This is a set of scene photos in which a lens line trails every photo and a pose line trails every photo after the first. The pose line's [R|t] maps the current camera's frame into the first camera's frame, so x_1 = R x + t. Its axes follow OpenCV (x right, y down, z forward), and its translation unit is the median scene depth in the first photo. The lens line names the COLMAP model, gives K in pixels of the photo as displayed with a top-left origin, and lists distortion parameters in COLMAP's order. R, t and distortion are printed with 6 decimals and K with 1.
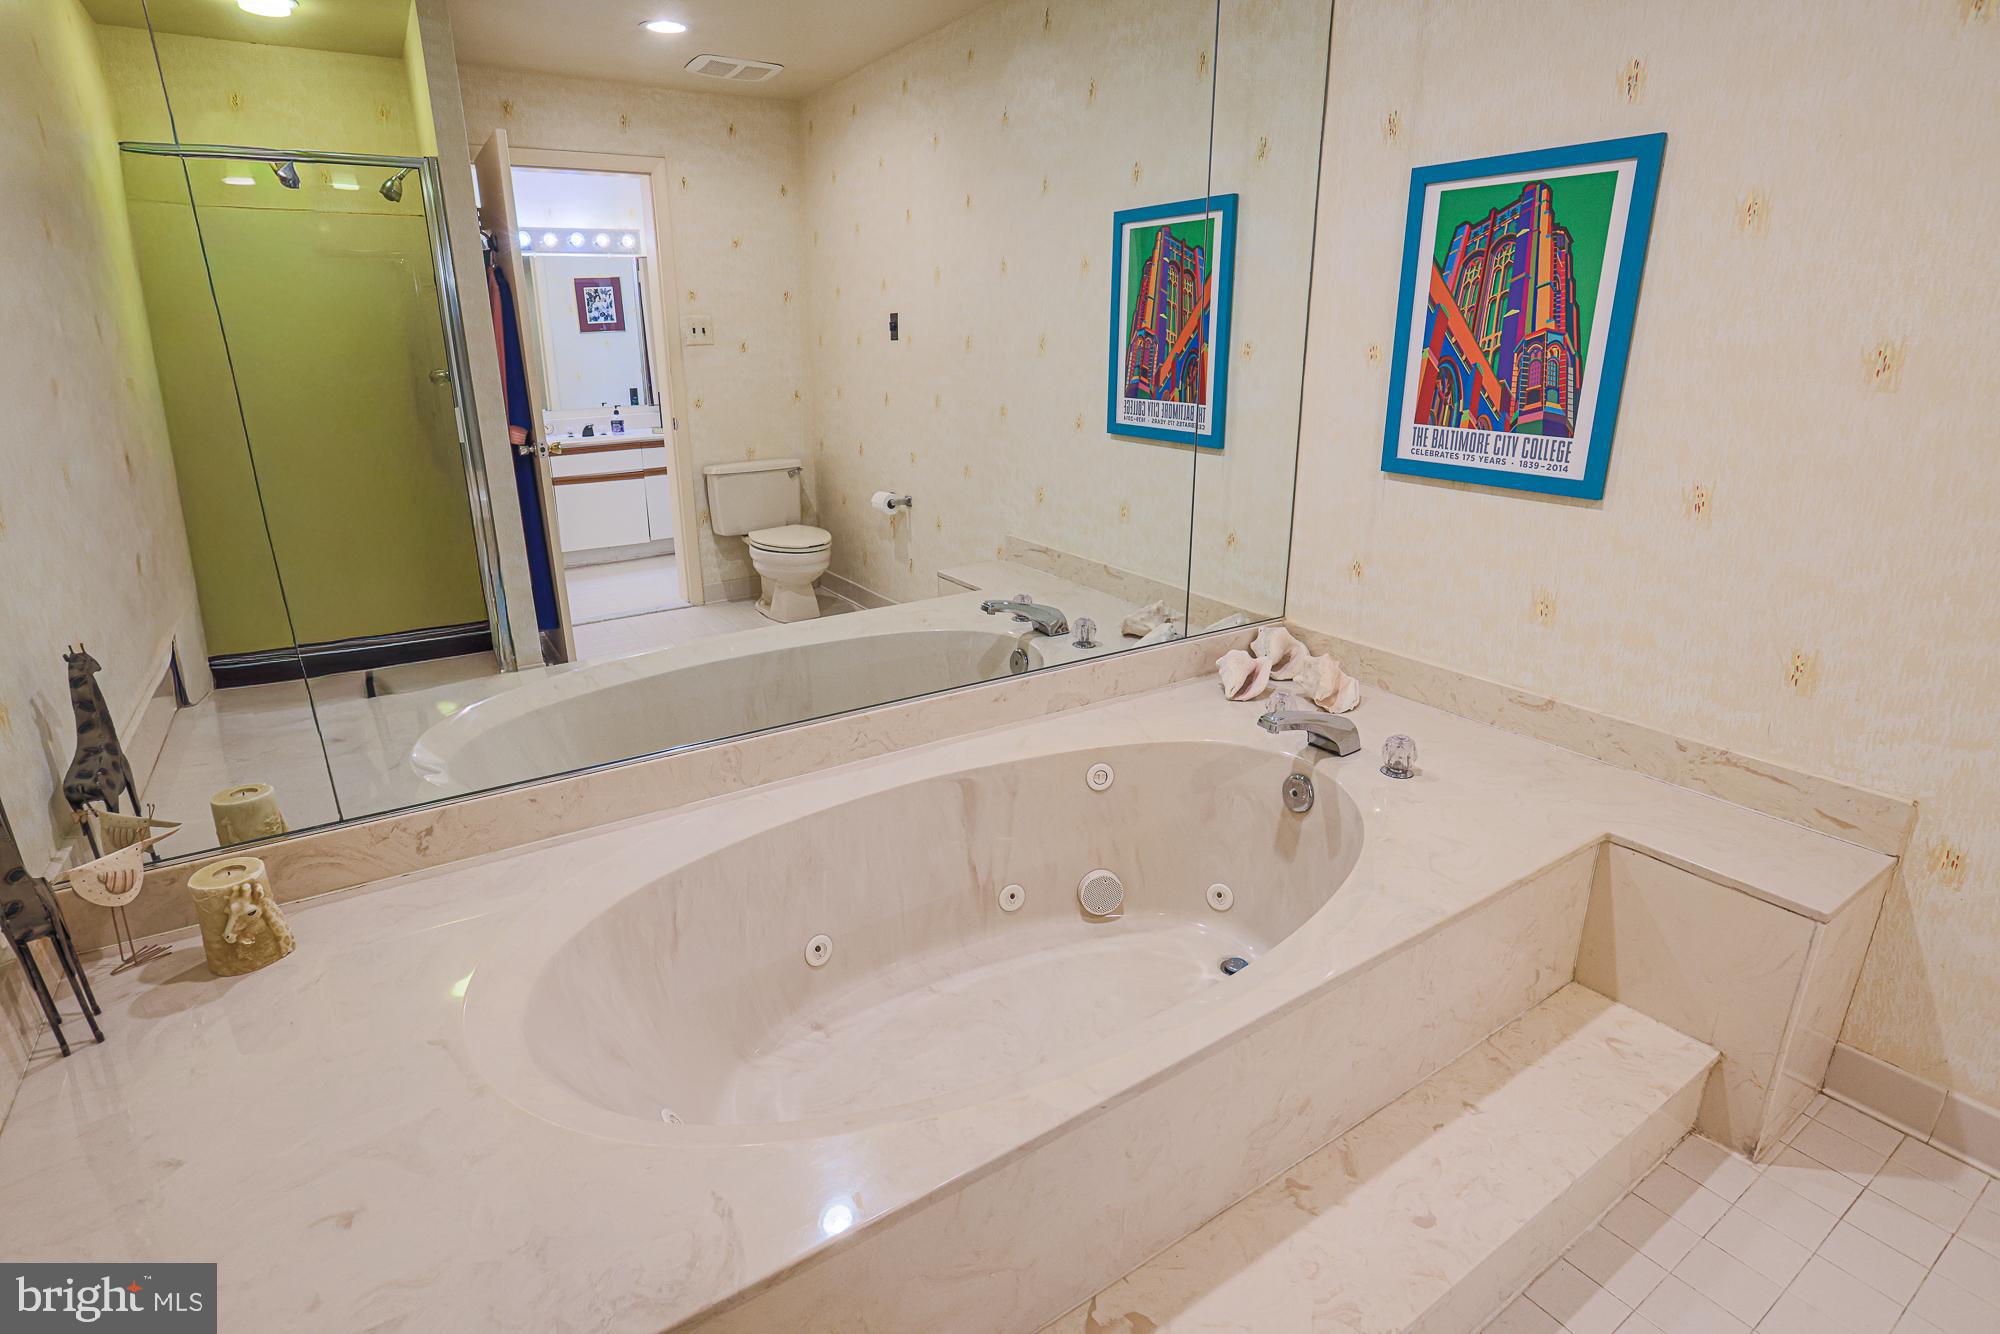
lens RADIAL K [[998.9, 0, 997.4], [0, 998.9, 655.5], [0, 0, 1]] dist [-0.060438, 0.036830]
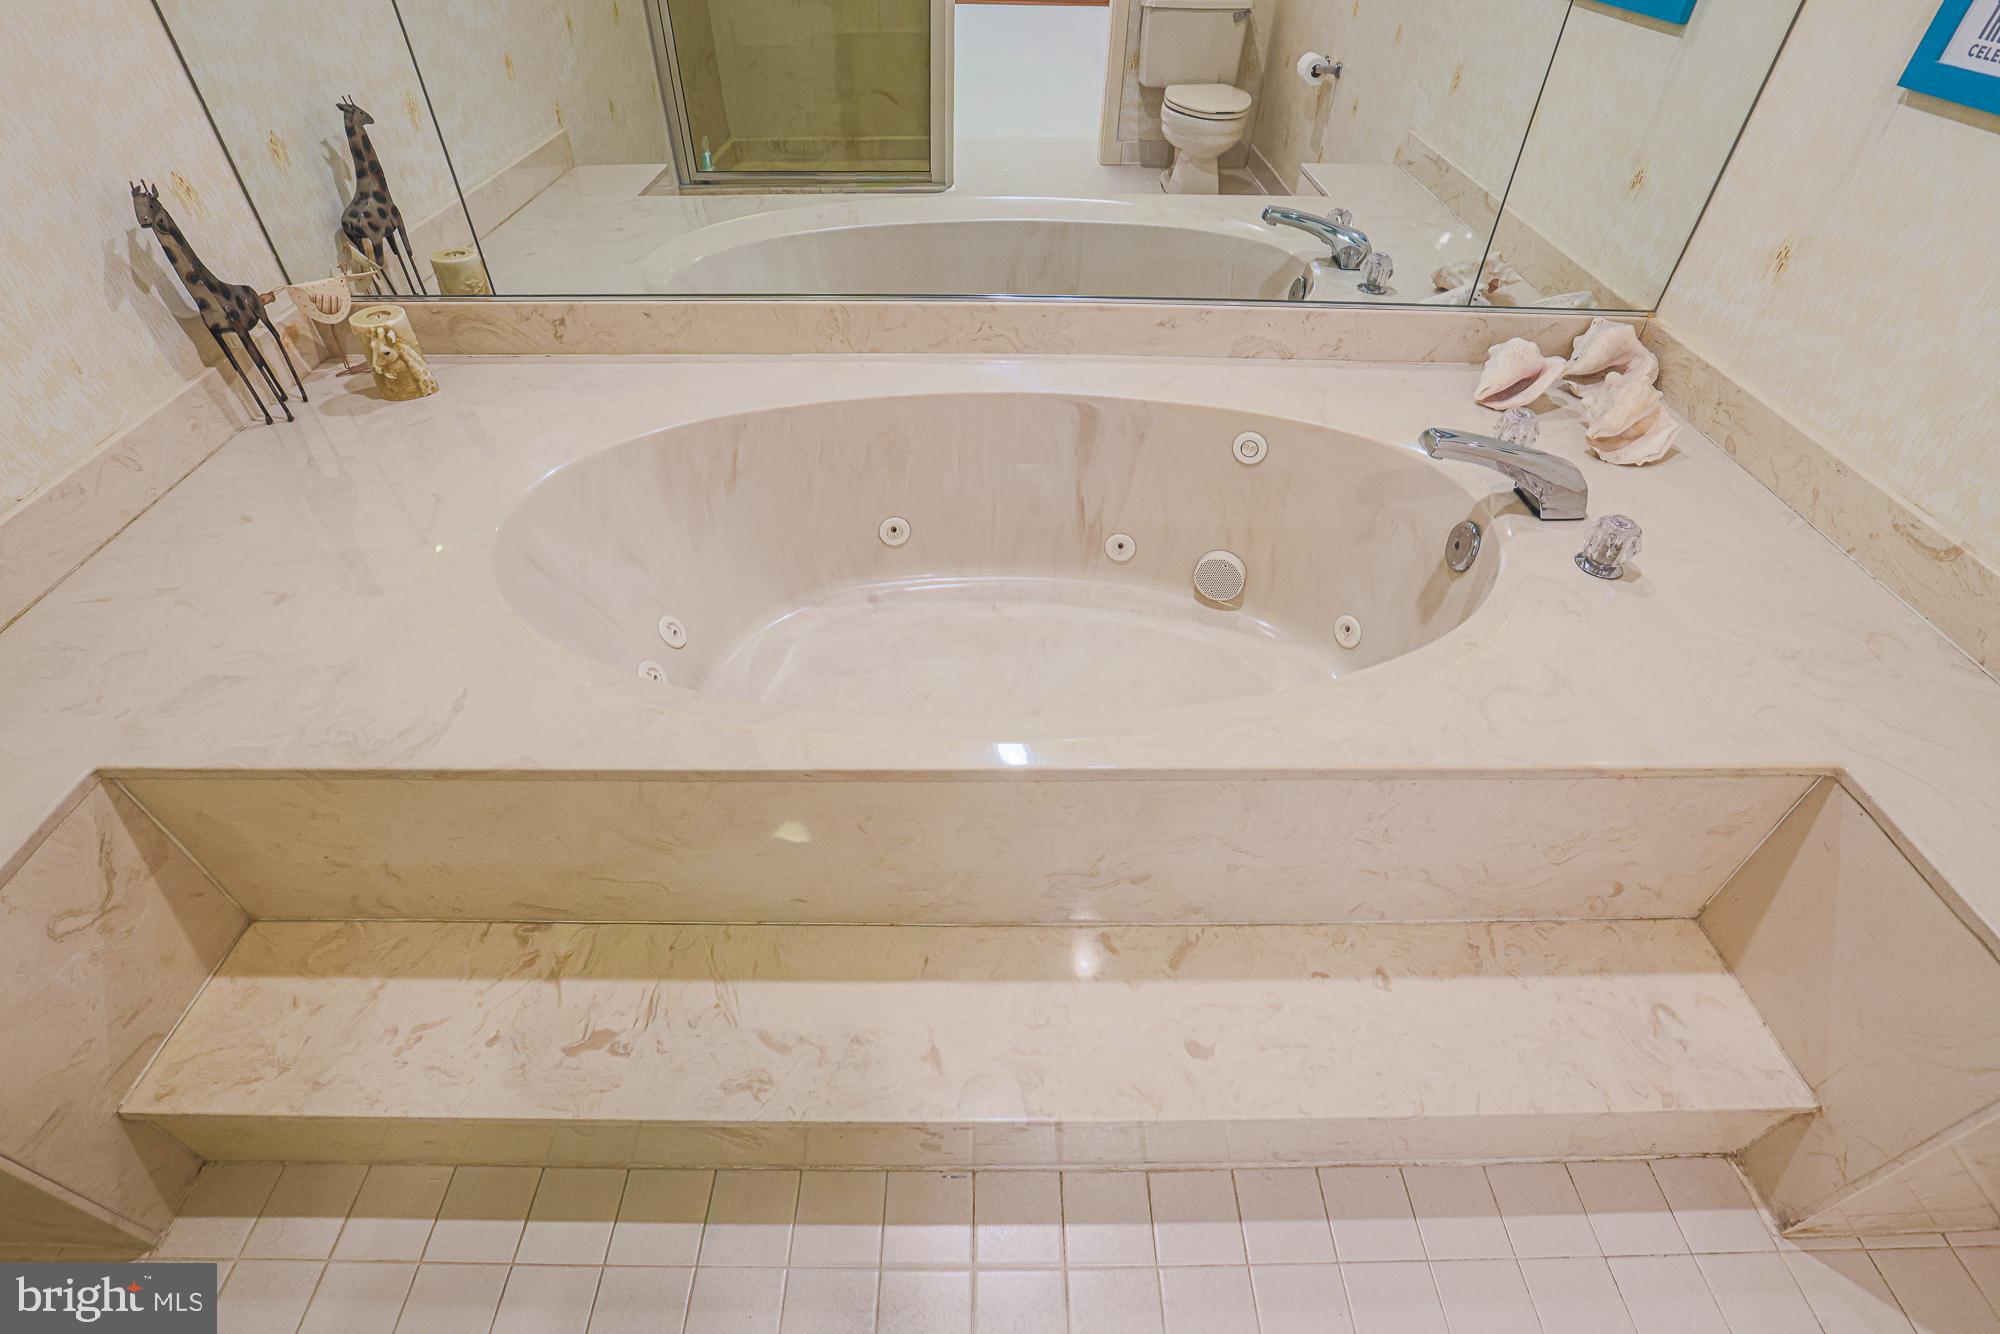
lens RADIAL K [[944.4, 0, 1001.4], [0, 944.4, 635.0], [0, 0, 1]] dist [-0.058379, 0.023811]
pose [[0.839088, 0.367847, -0.400775, 0.369112], [-0.181858, 0.884014, 0.430635, -0.048803], [0.512698, -0.288456, 0.808661, 0.268678]]
